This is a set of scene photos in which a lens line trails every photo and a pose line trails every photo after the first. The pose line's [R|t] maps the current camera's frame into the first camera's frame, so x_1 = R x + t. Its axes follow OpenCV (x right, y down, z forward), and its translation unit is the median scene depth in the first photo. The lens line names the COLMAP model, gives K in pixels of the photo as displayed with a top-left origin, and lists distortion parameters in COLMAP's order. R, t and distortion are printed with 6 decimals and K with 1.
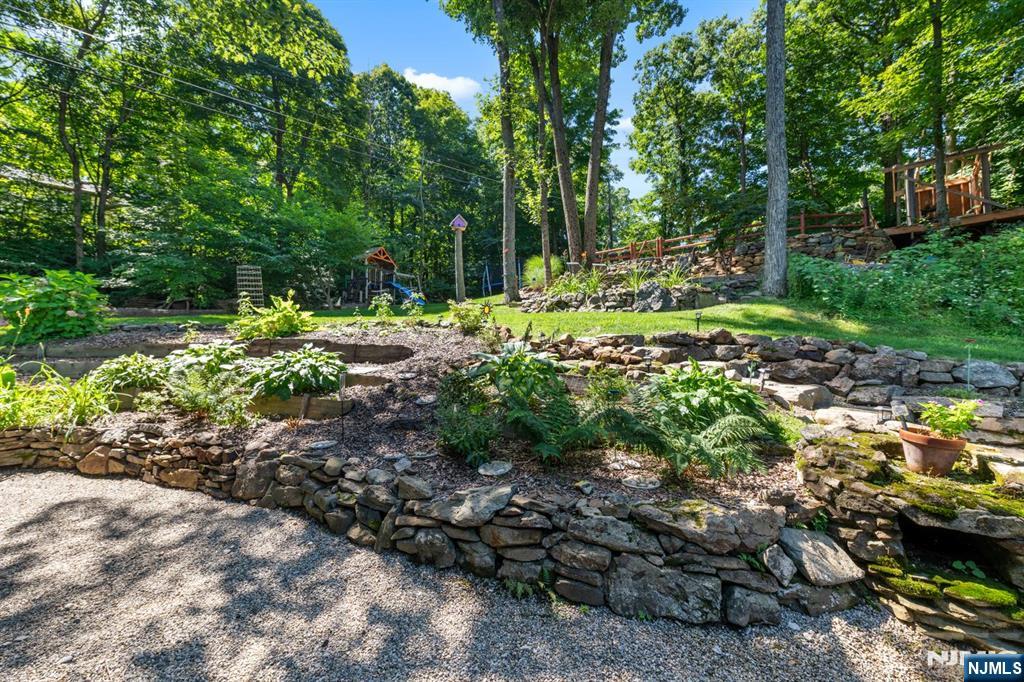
lens RADIAL K [[396.2, 0, 512.0], [0, 396.2, 341.0], [0, 0, 1]] dist [0.001031, -0.000180]
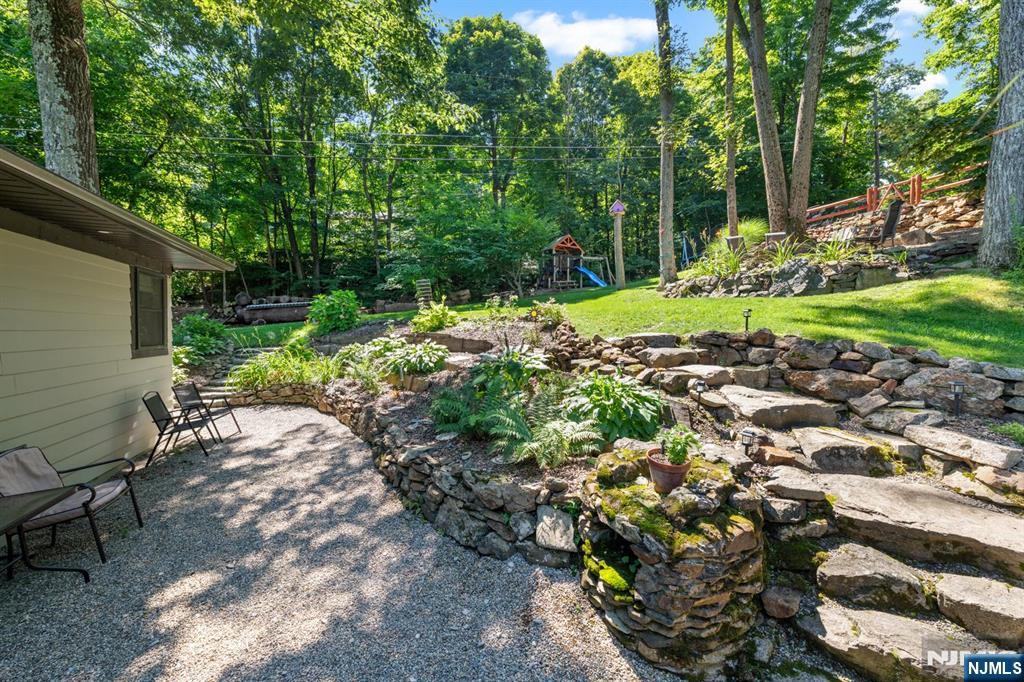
lens RADIAL K [[396.2, 0, 512.0], [0, 396.2, 341.0], [0, 0, 1]] dist [0.001031, -0.000180]
pose [[0.848642, 0.015652, -0.528737, 0.289117], [0.018571, 0.998064, 0.059353, -0.037585], [0.528642, -0.060189, 0.846708, -0.037135]]
